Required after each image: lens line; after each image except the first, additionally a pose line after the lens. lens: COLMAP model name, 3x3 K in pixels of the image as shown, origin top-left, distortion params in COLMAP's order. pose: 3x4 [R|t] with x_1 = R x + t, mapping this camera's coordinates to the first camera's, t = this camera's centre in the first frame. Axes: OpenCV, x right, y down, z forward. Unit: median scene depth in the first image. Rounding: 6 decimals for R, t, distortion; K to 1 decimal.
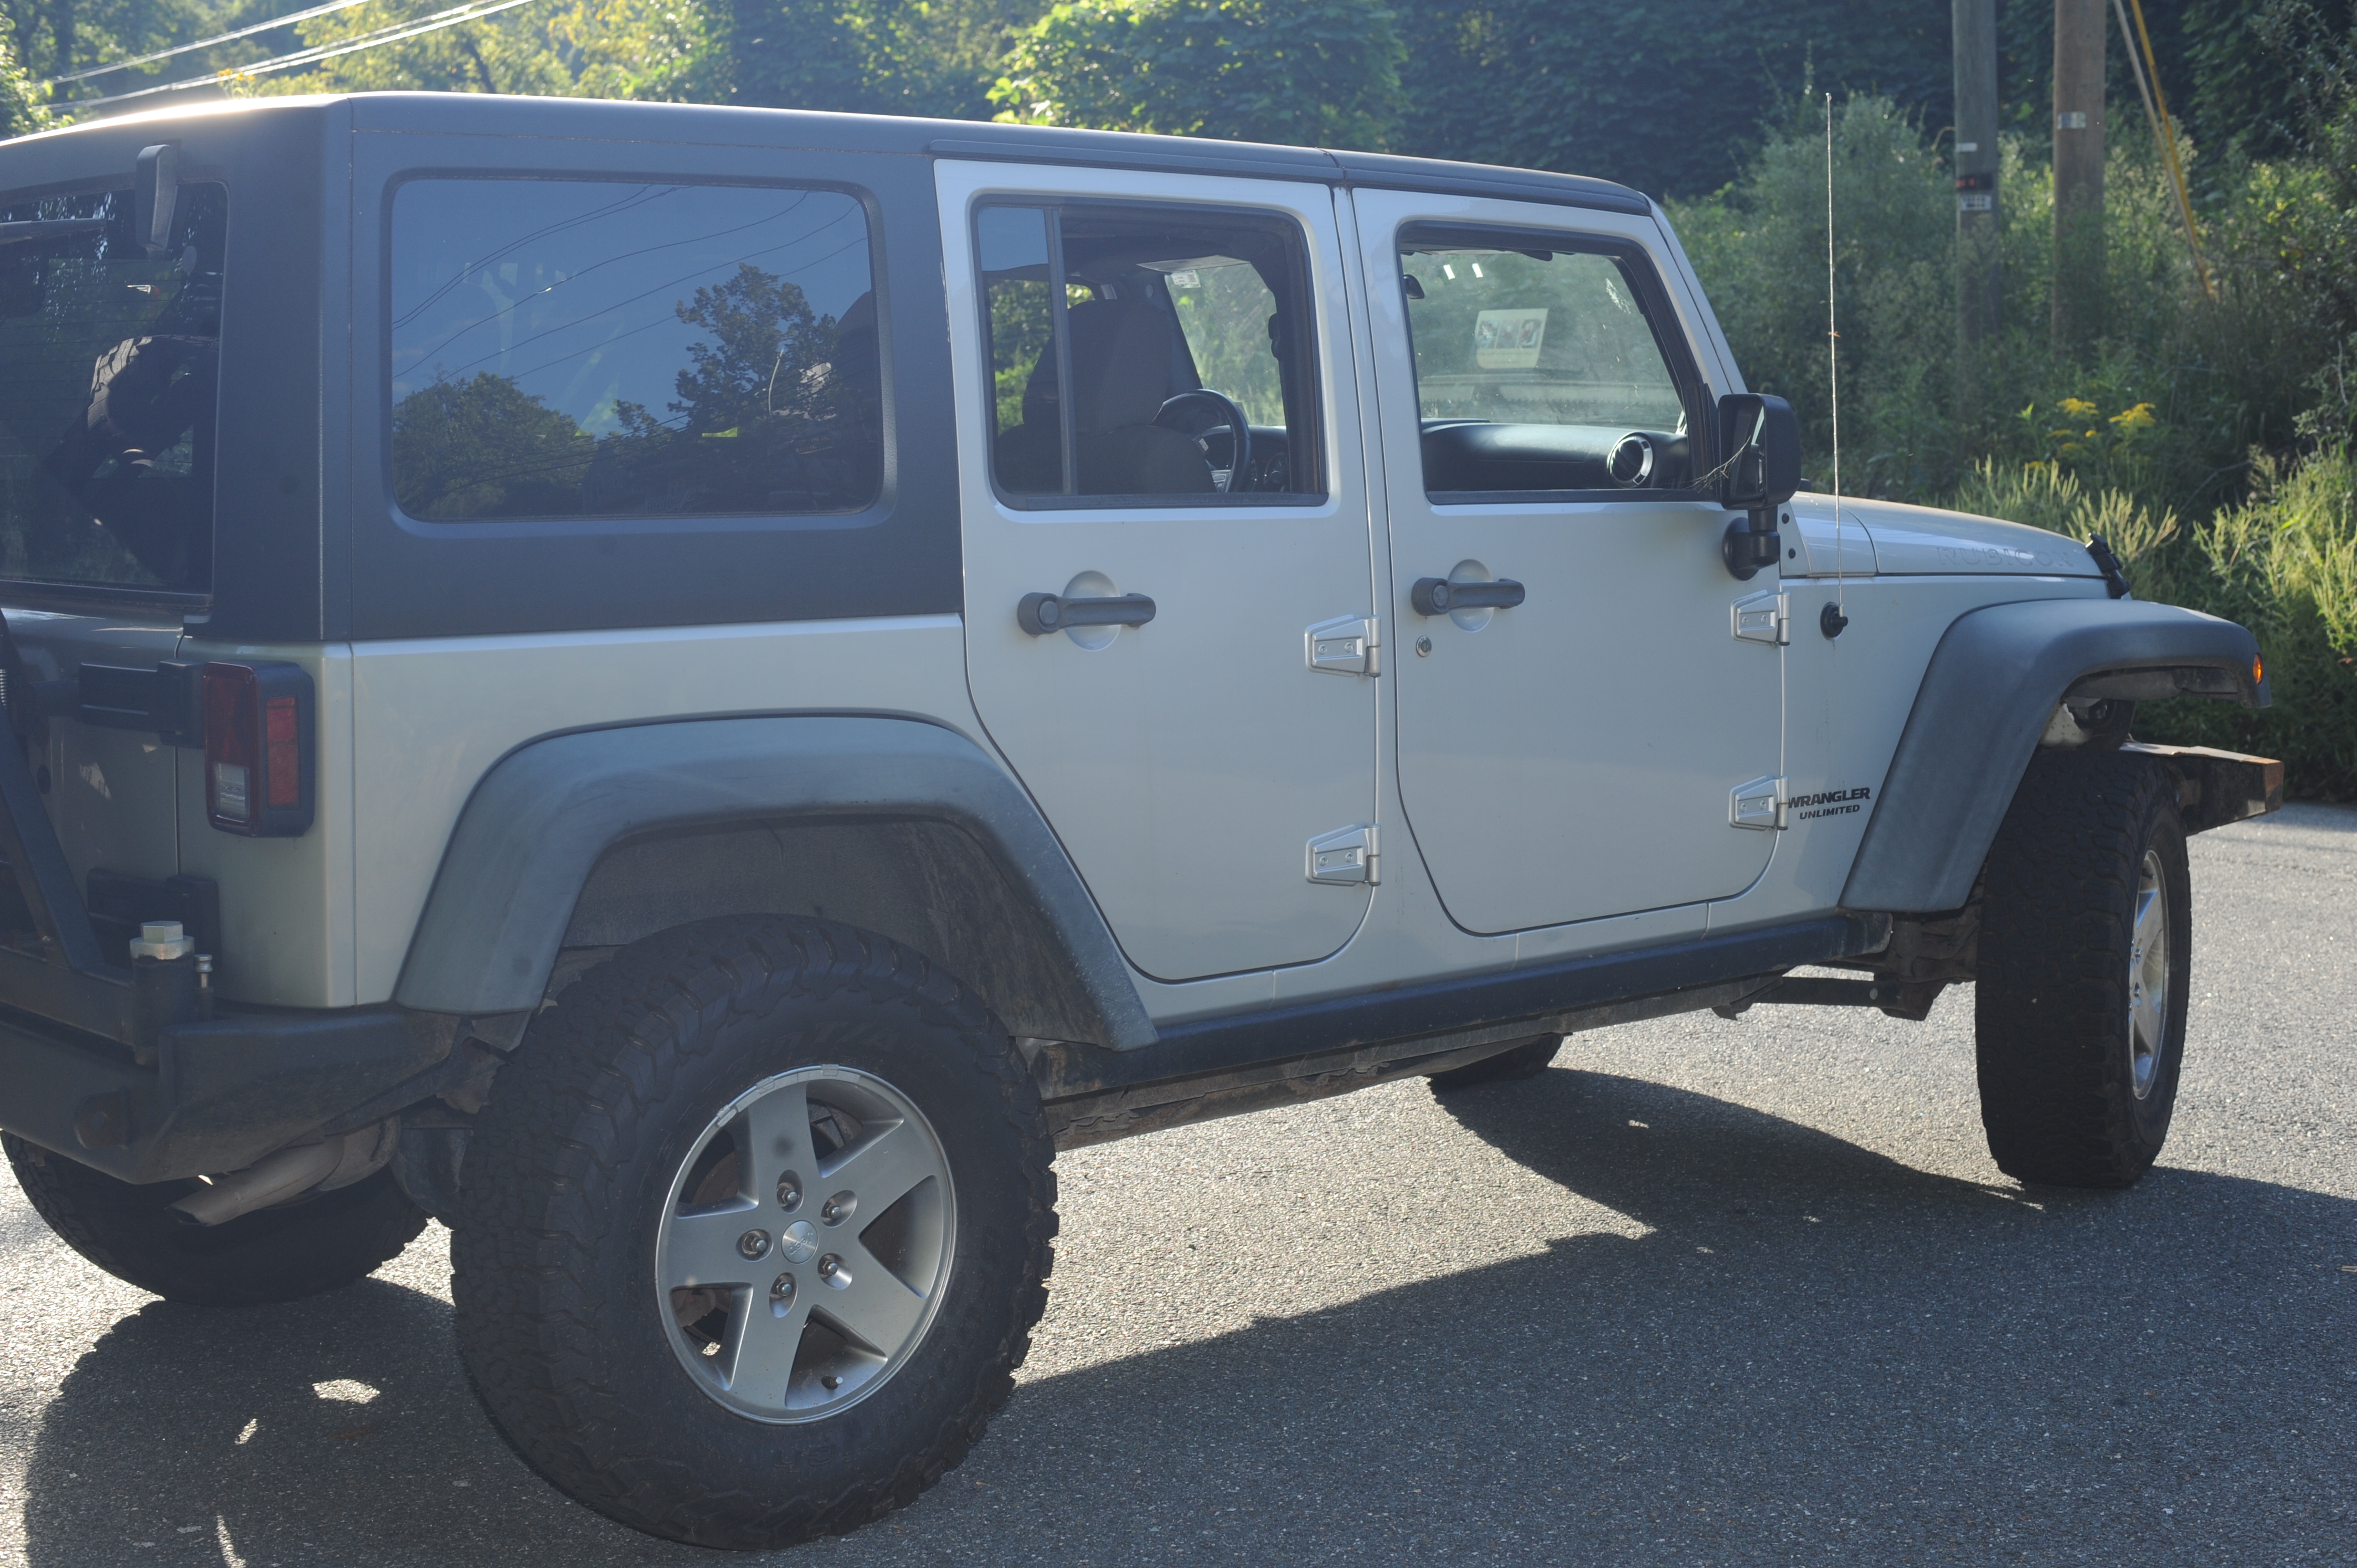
lens RADIAL K [[3399.2, 0, 1178.5], [0, 3399.2, 784.0], [0, 0, 1]] dist [-0.028416, 0.082067]
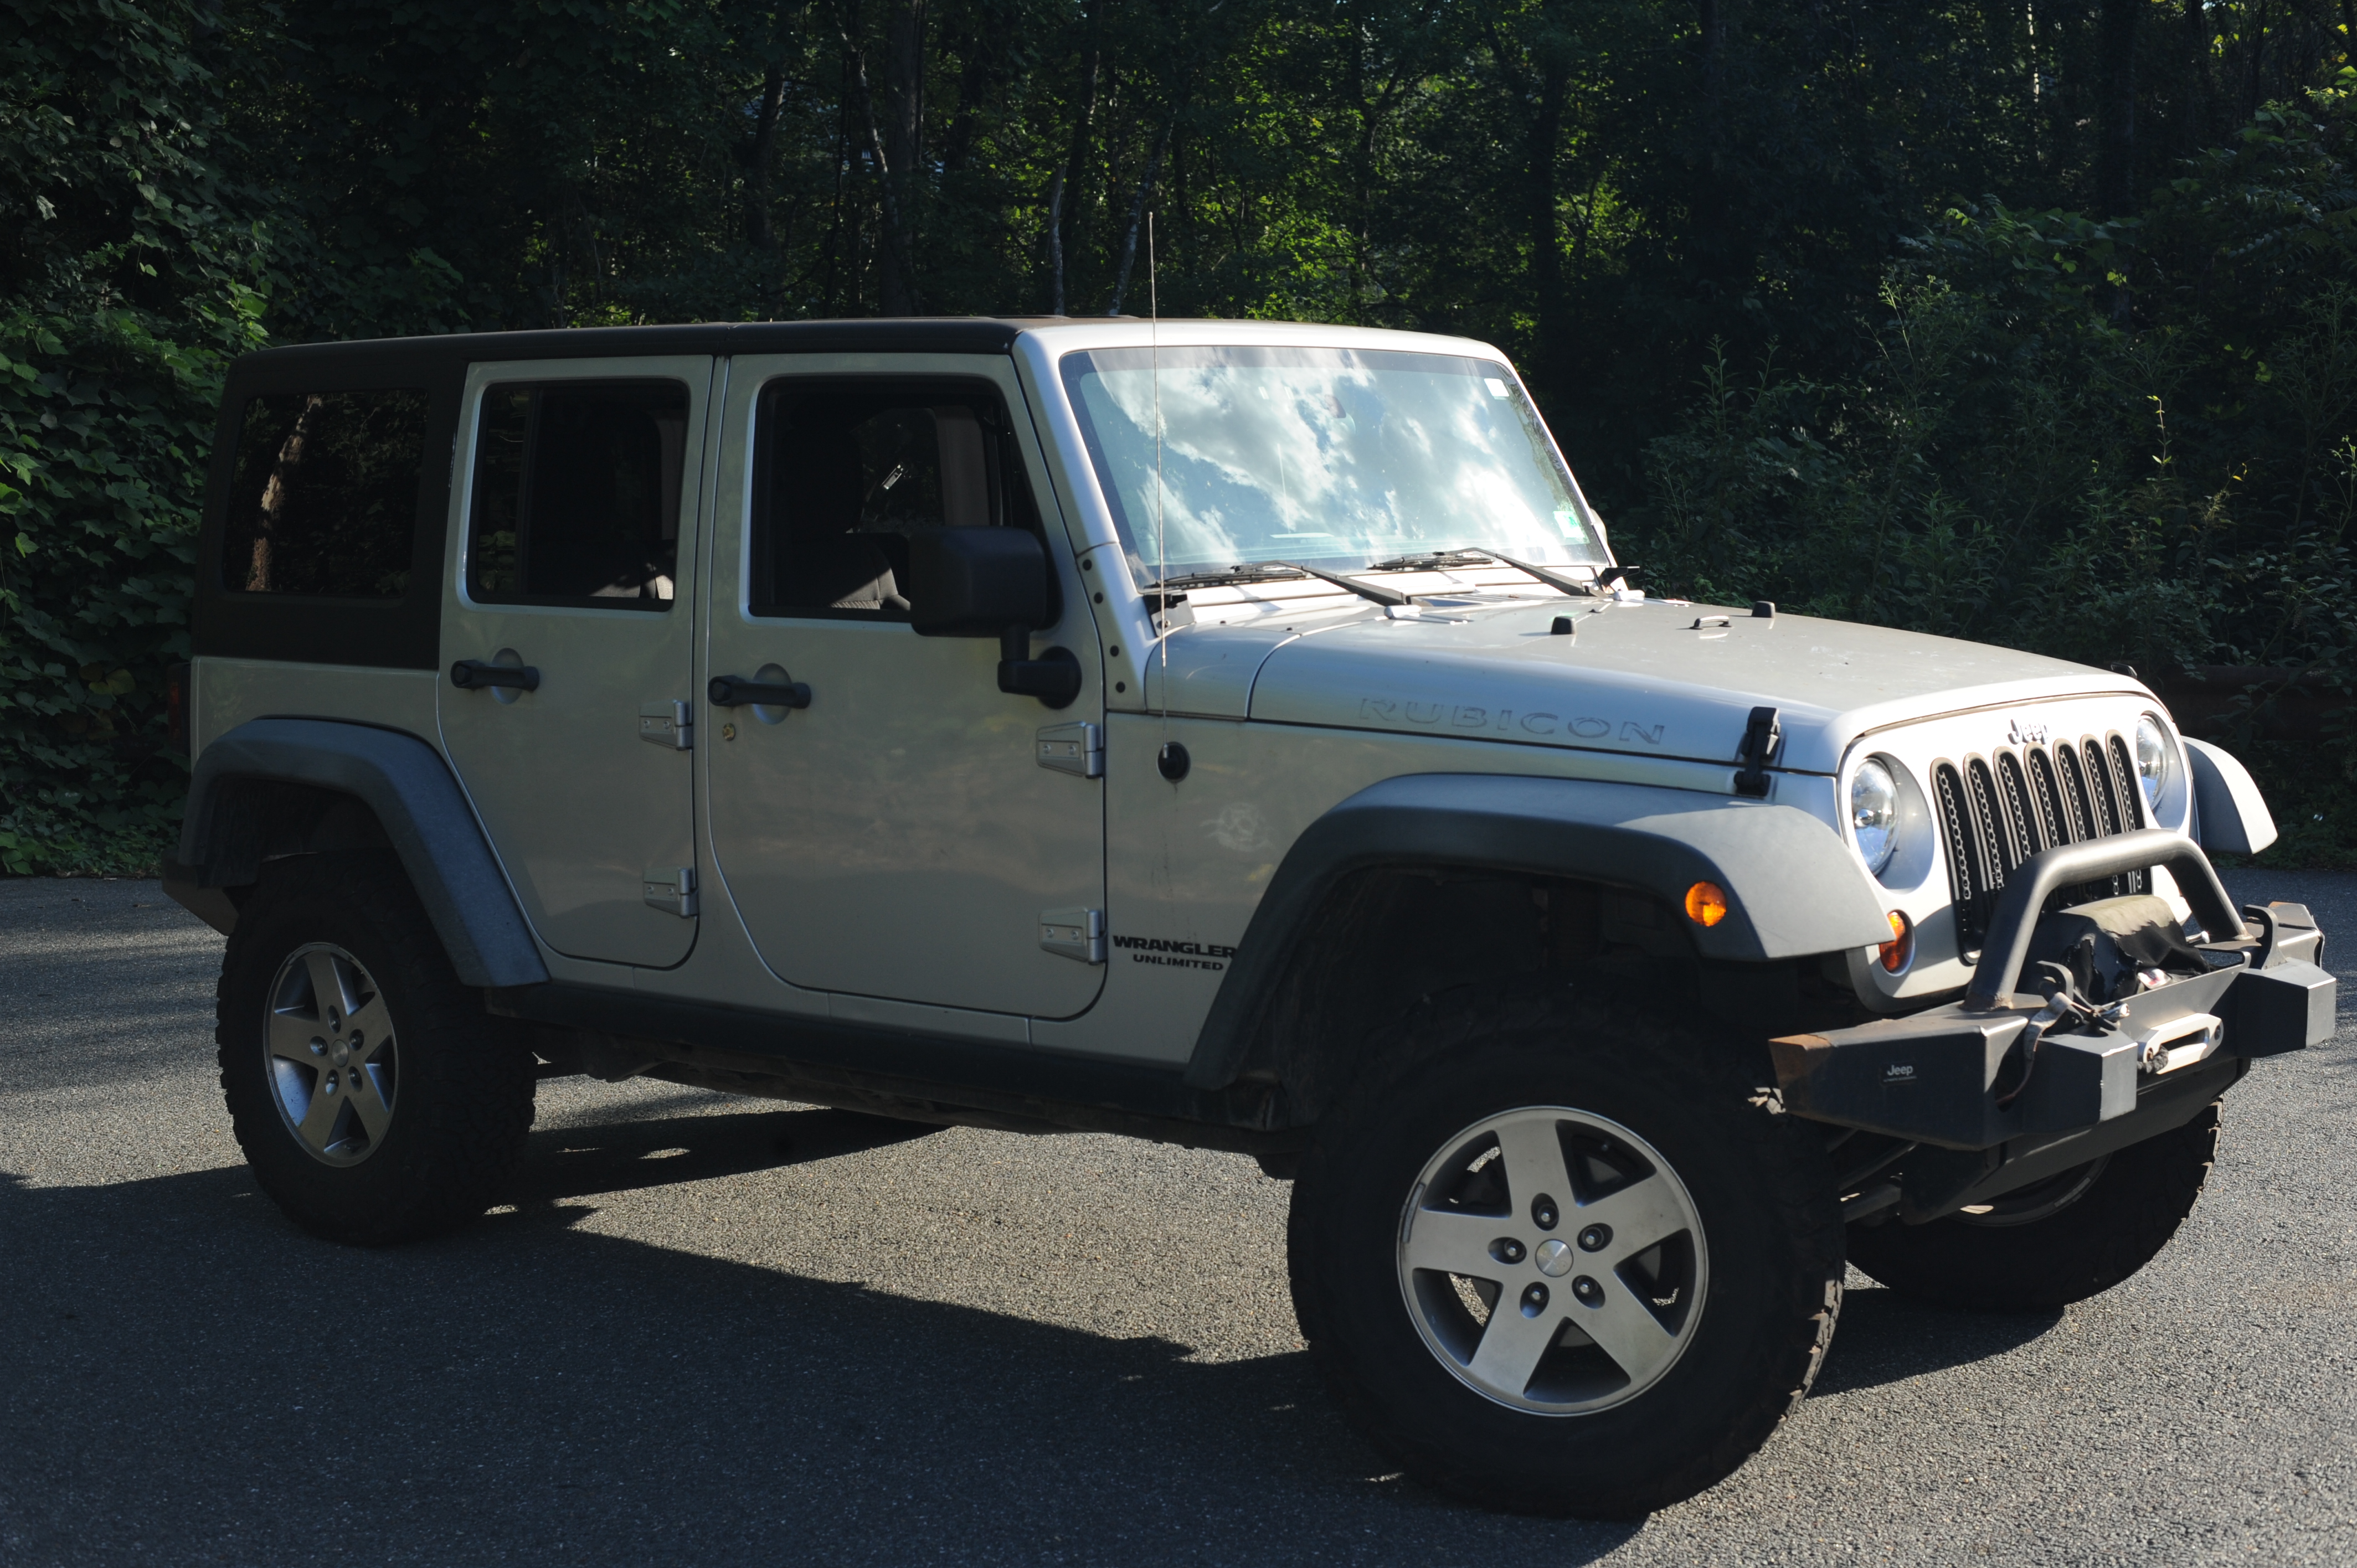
lens RADIAL K [[3399.2, 0, 1178.5], [0, 3399.2, 784.0], [0, 0, 1]] dist [-0.028416, 0.082067]
pose [[0.153450, 0.104326, -0.982634, 1.149988], [-0.089966, 0.991756, 0.091245, -0.131401], [0.984052, 0.074403, 0.161571, 0.861147]]
